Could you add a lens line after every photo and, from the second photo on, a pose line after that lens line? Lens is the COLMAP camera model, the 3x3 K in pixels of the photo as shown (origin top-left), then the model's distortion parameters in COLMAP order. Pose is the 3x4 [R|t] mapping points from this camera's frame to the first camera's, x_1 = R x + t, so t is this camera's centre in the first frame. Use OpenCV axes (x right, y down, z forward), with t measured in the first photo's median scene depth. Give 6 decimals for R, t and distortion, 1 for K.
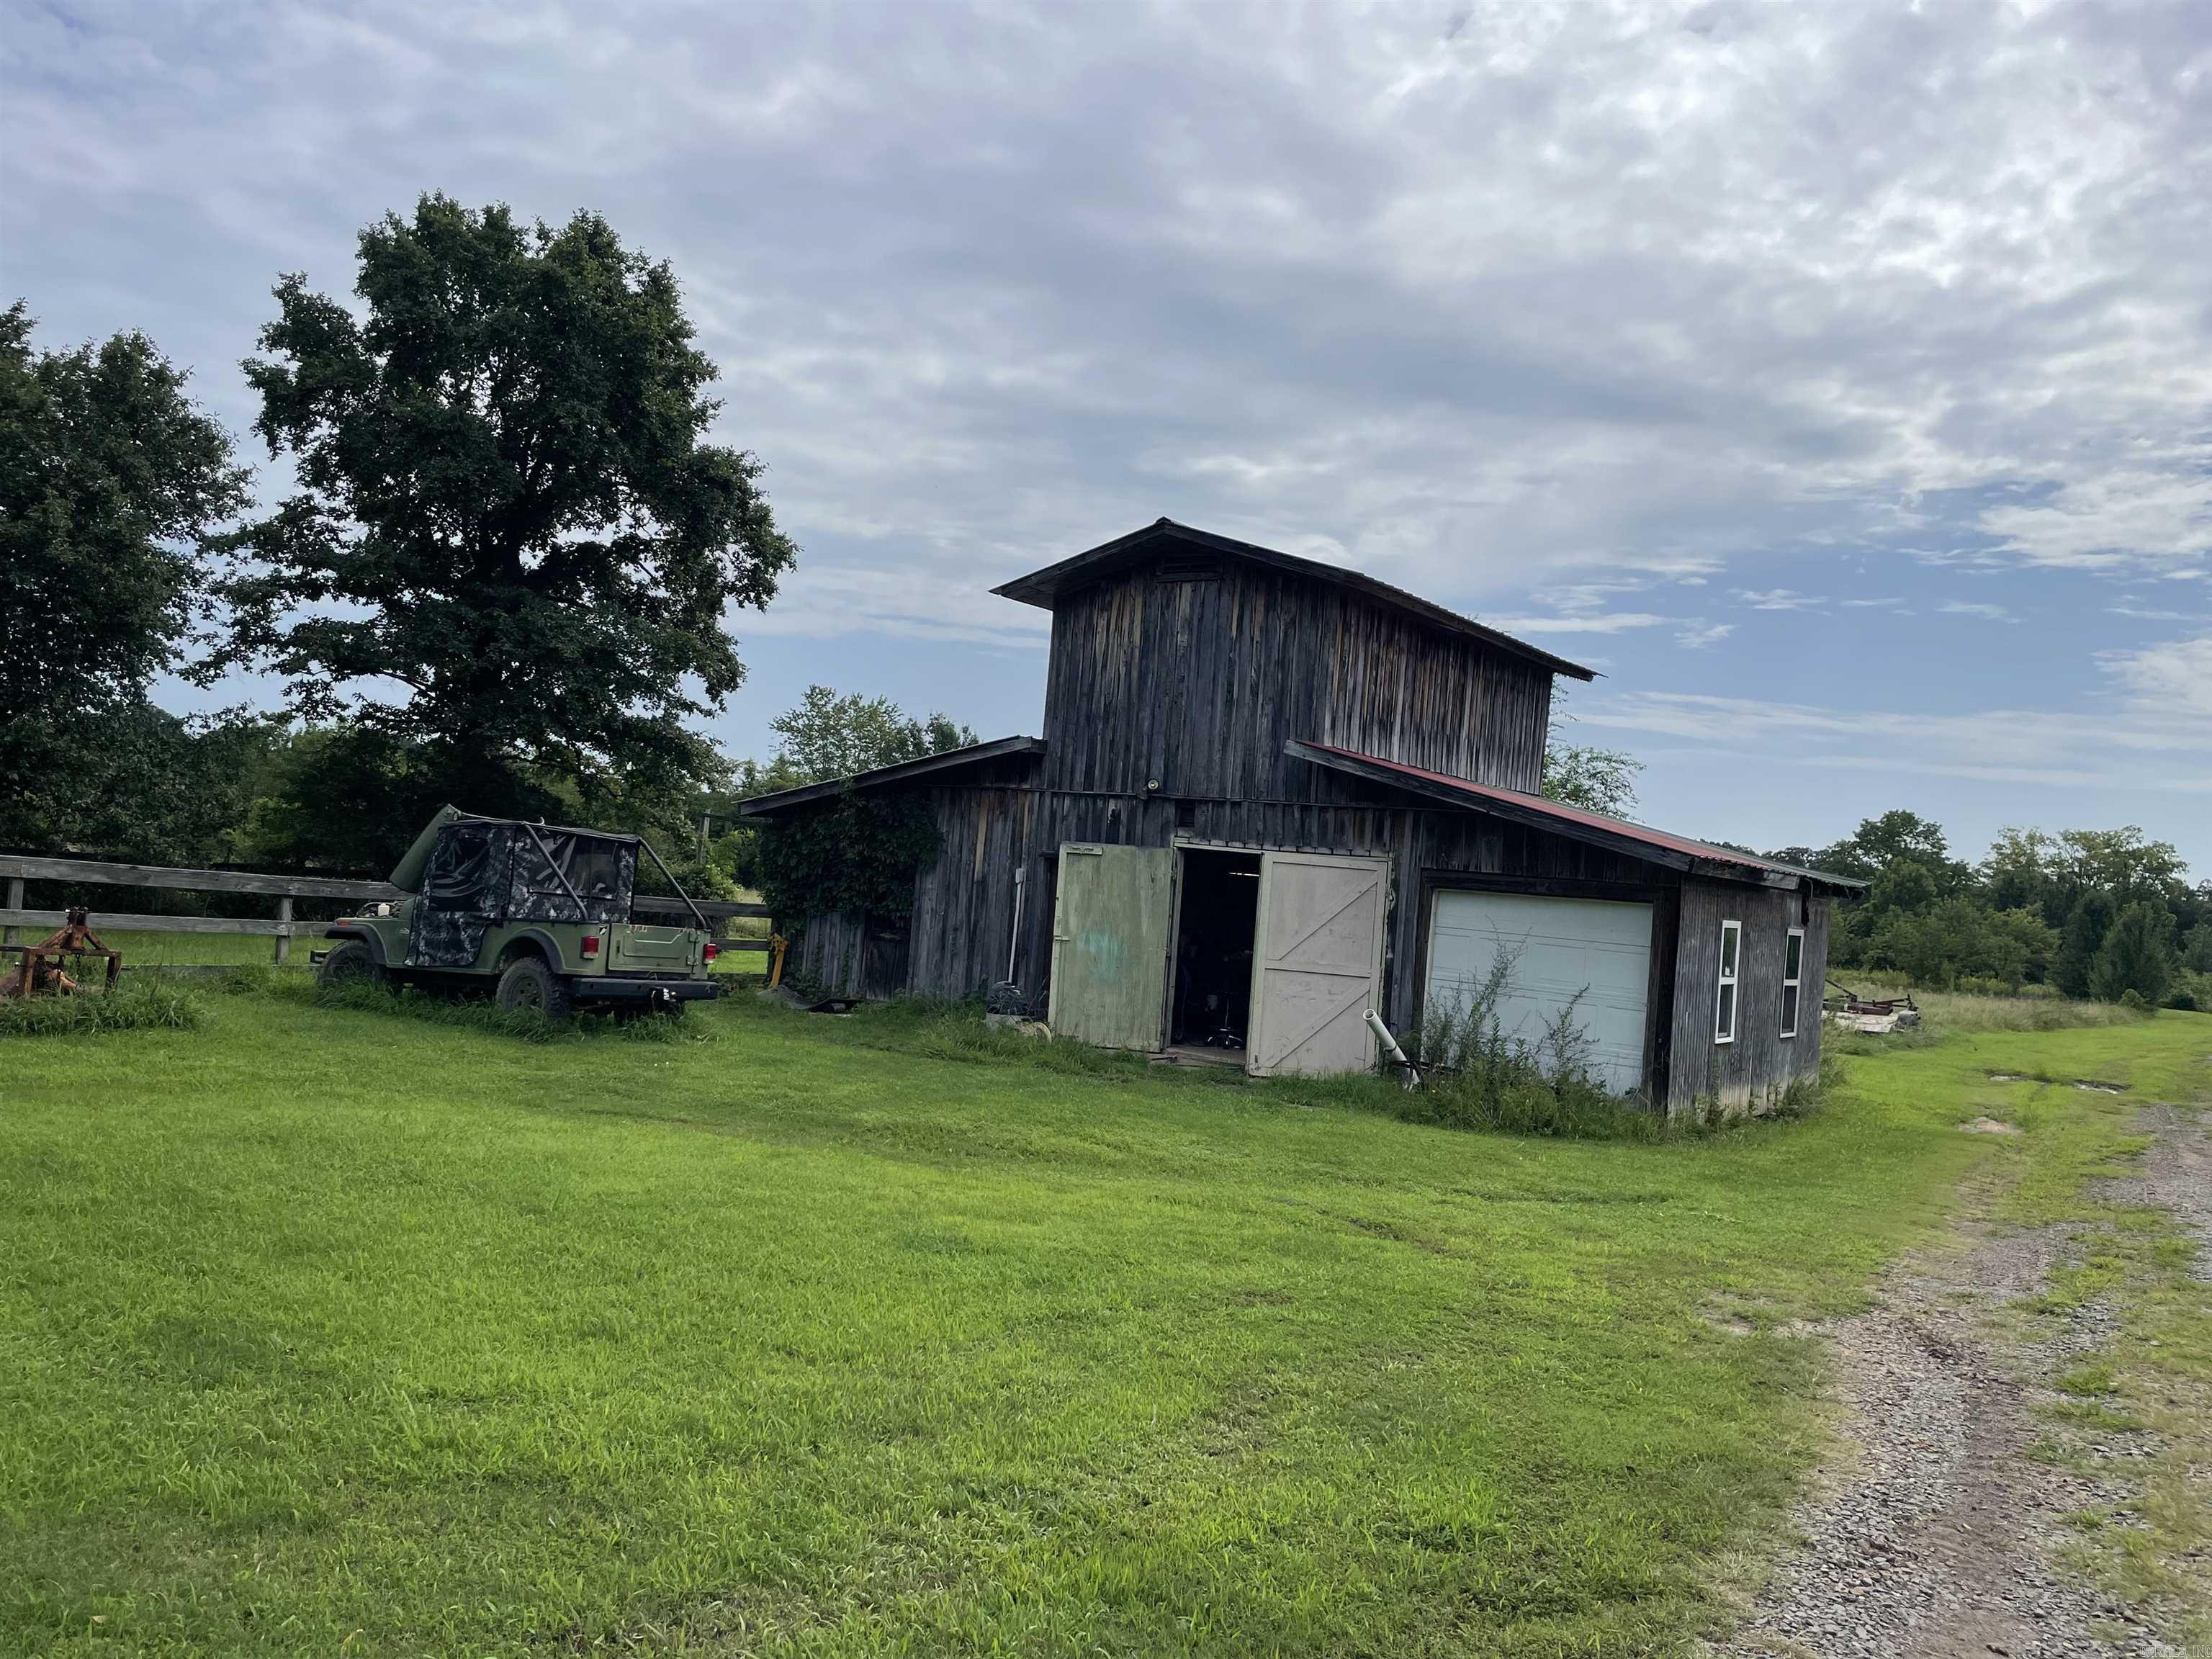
lens RADIAL K [[1671.8, 0, 1131.0], [0, 1671.8, 821.2], [0, 0, 1]] dist [0.071589, -0.095781]
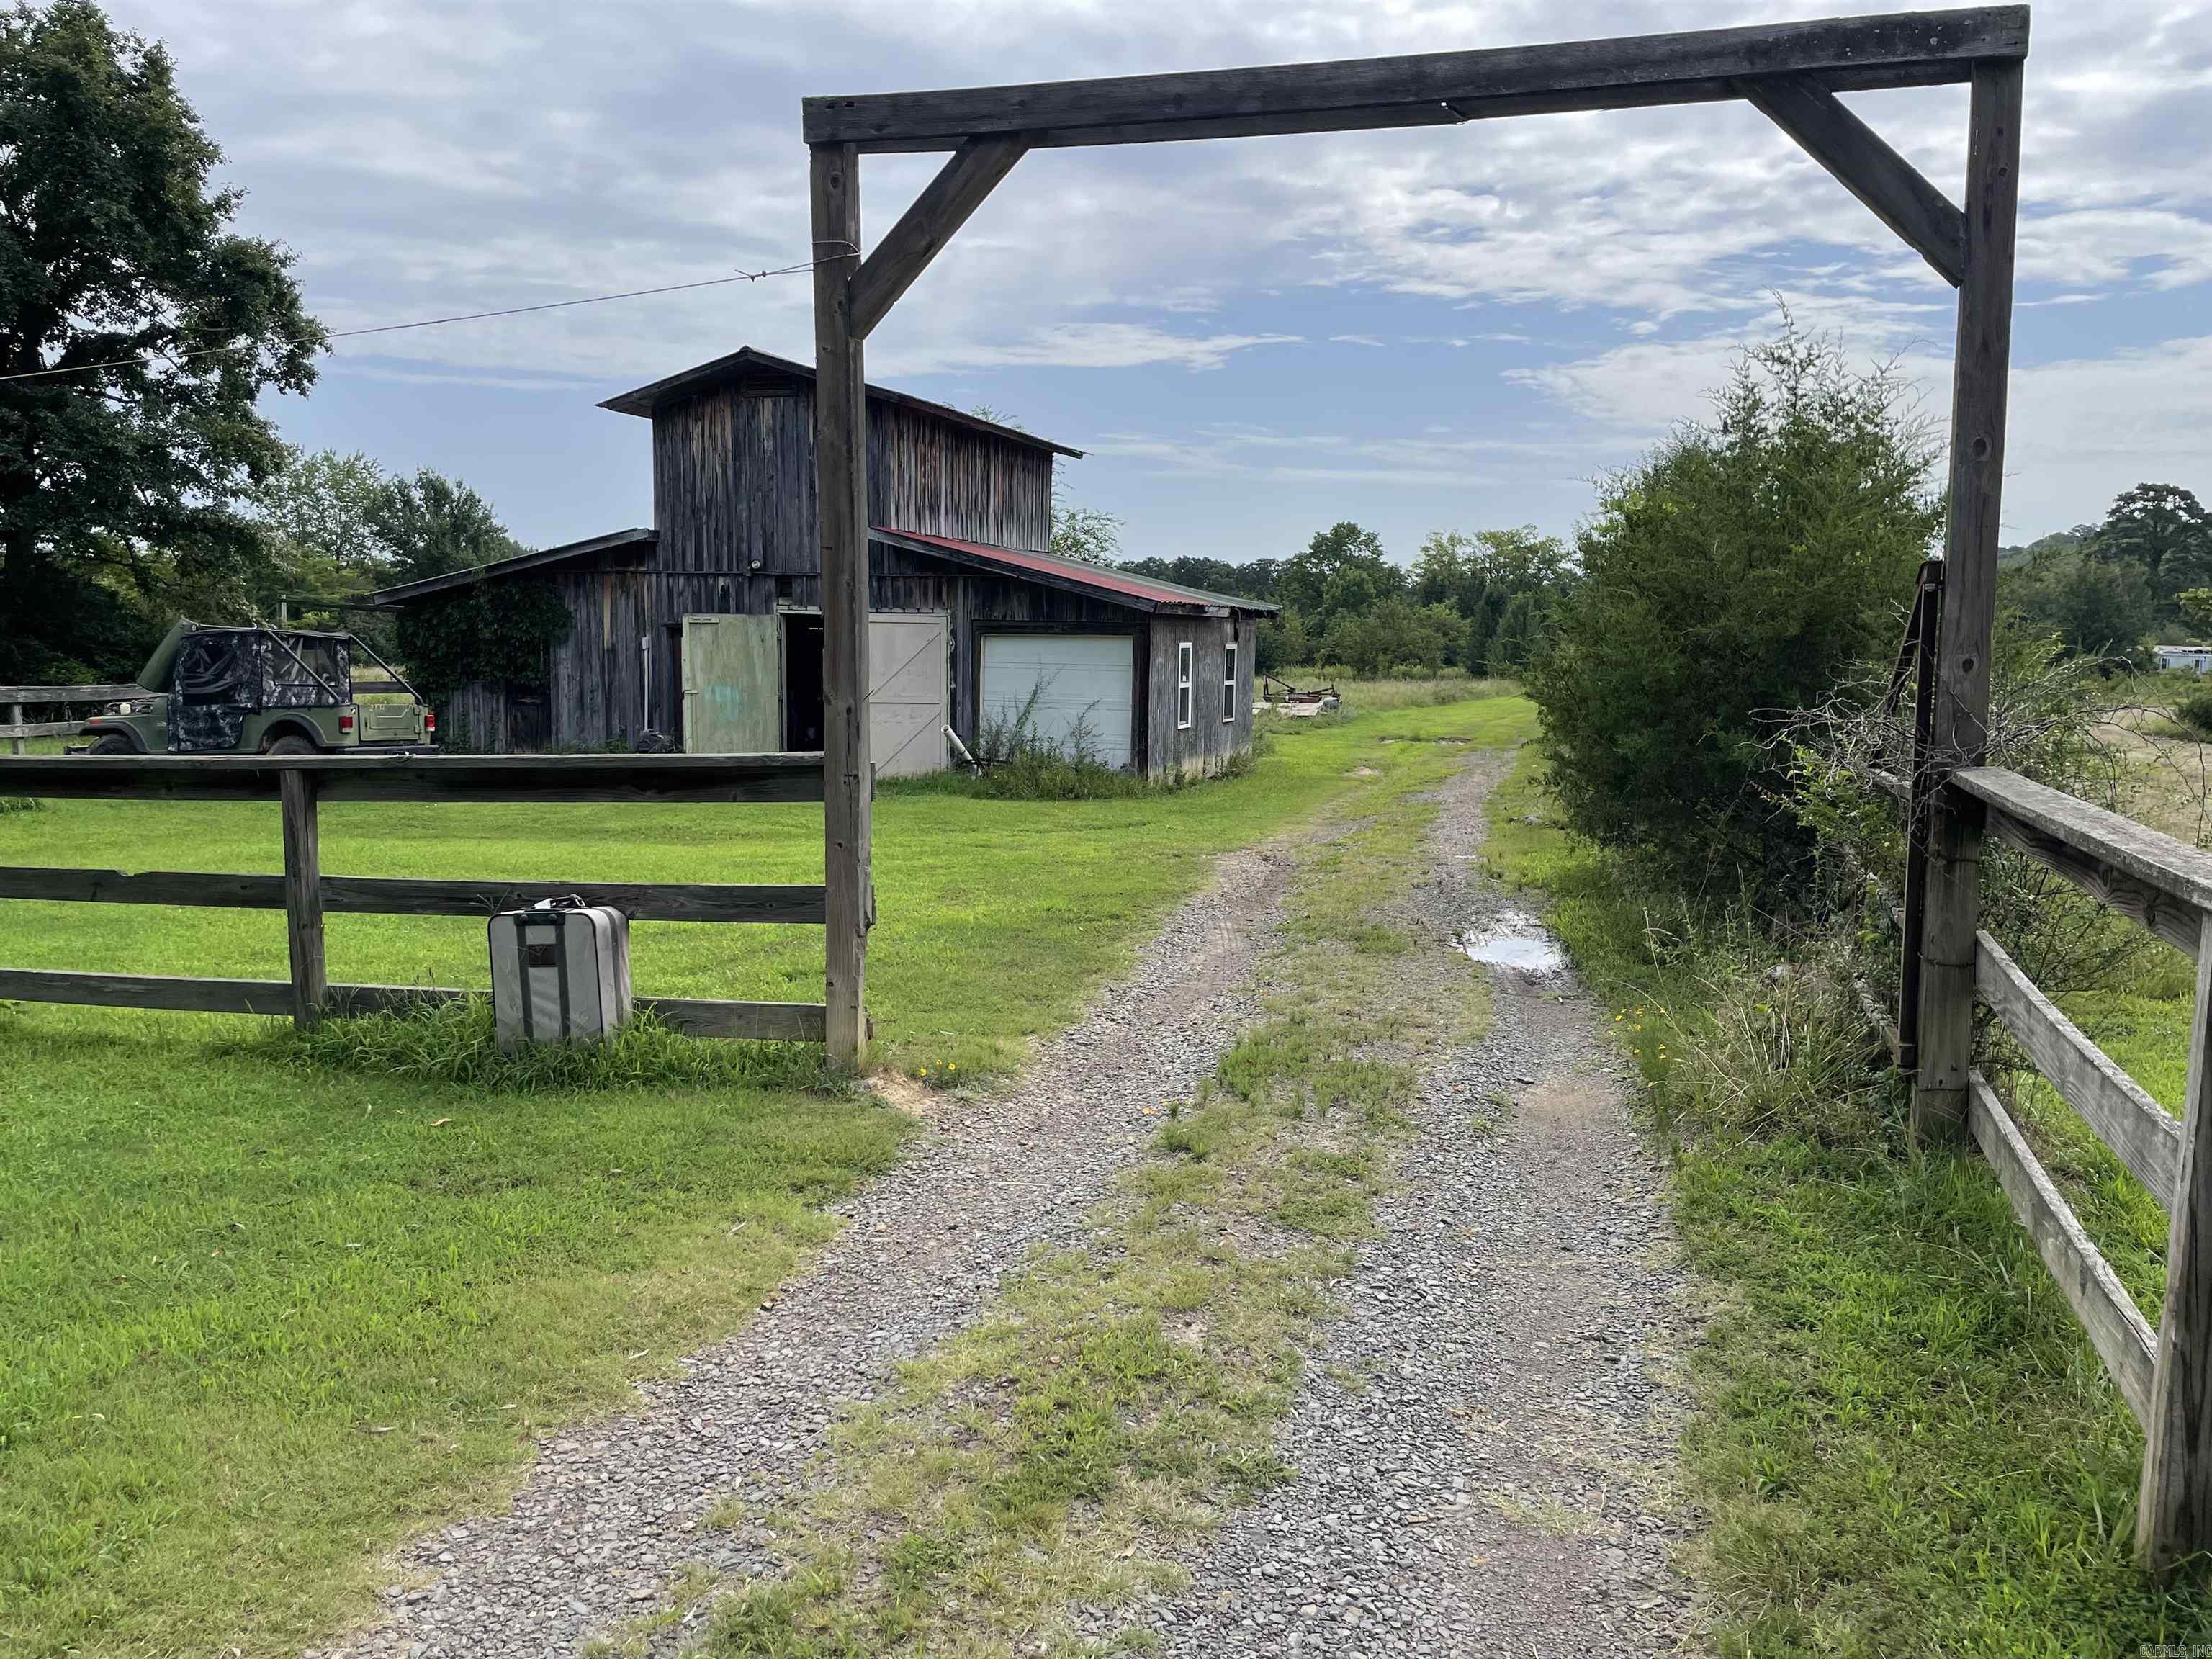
lens RADIAL K [[1671.8, 0, 1082.5], [0, 1671.8, 874.3], [0, 0, 1]] dist [0.071589, -0.095781]
pose [[0.963320, -0.104177, 0.247309, -0.076939], [0.055636, 0.979082, 0.195713, -0.024046], [-0.262524, -0.174775, 0.948965, -0.276334]]
